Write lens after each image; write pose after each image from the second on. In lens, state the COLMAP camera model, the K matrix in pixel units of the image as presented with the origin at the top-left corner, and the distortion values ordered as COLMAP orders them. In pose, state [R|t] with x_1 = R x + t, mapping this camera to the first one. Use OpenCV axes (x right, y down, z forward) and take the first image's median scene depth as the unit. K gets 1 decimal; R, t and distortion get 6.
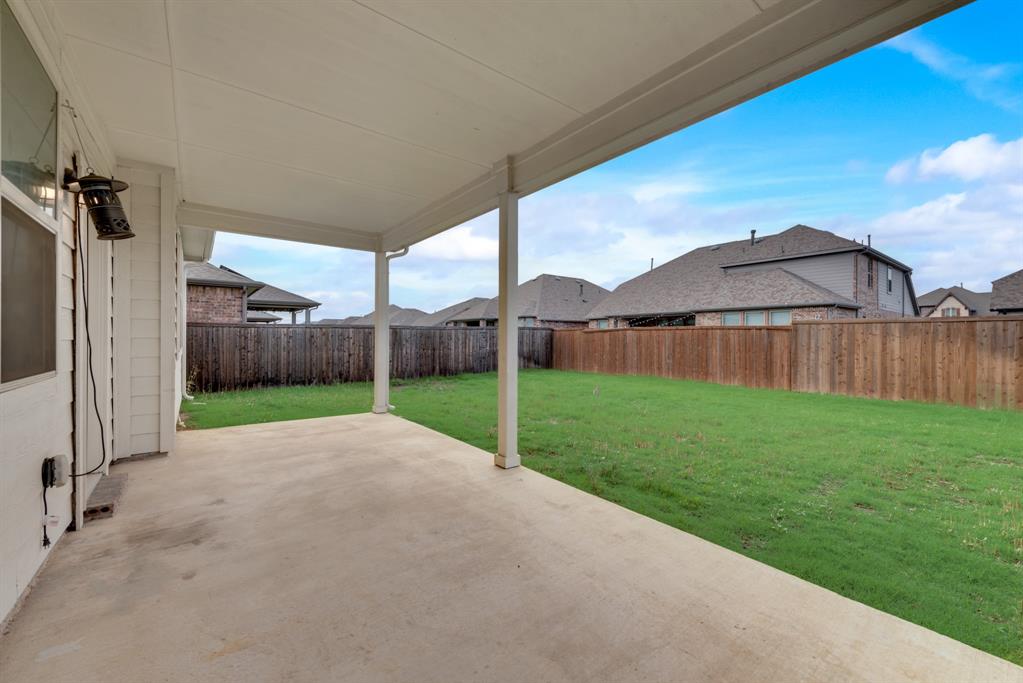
lens RADIAL K [[407.0, 0, 511.7], [0, 407.0, 337.0], [0, 0, 1]] dist [0.000001, 0.000755]
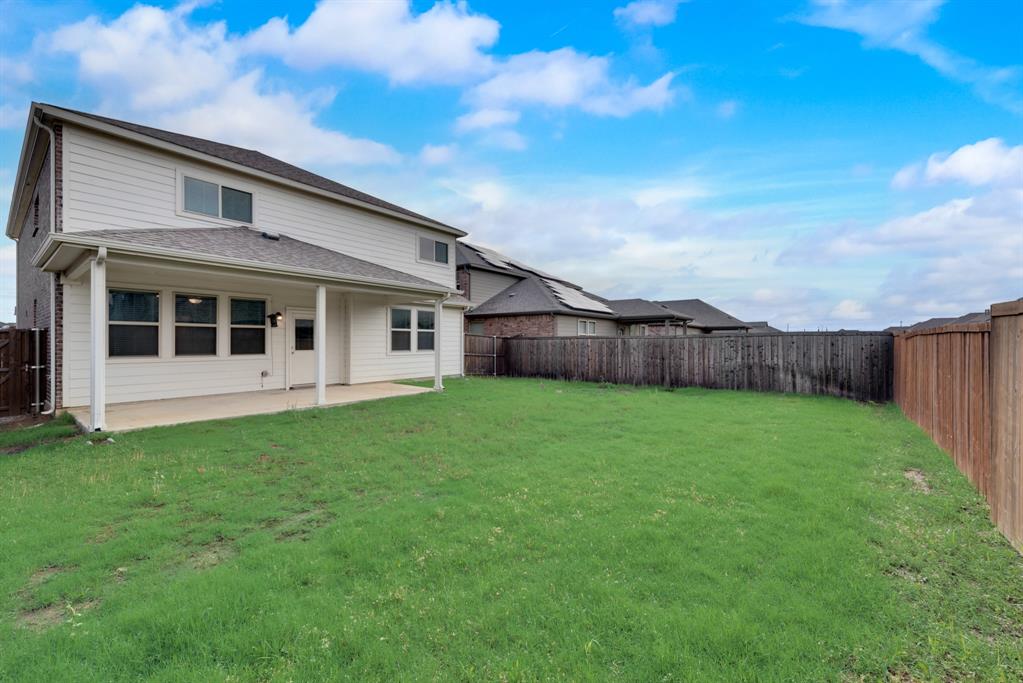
lens RADIAL K [[407.0, 0, 509.4], [0, 407.0, 344.8], [0, 0, 1]] dist [0.000001, 0.000755]
pose [[0.237563, -0.000153, -0.971372, 0.659699], [-0.004369, 0.999990, -0.001226, -0.000047], [0.971362, 0.004536, 0.237560, 0.401831]]
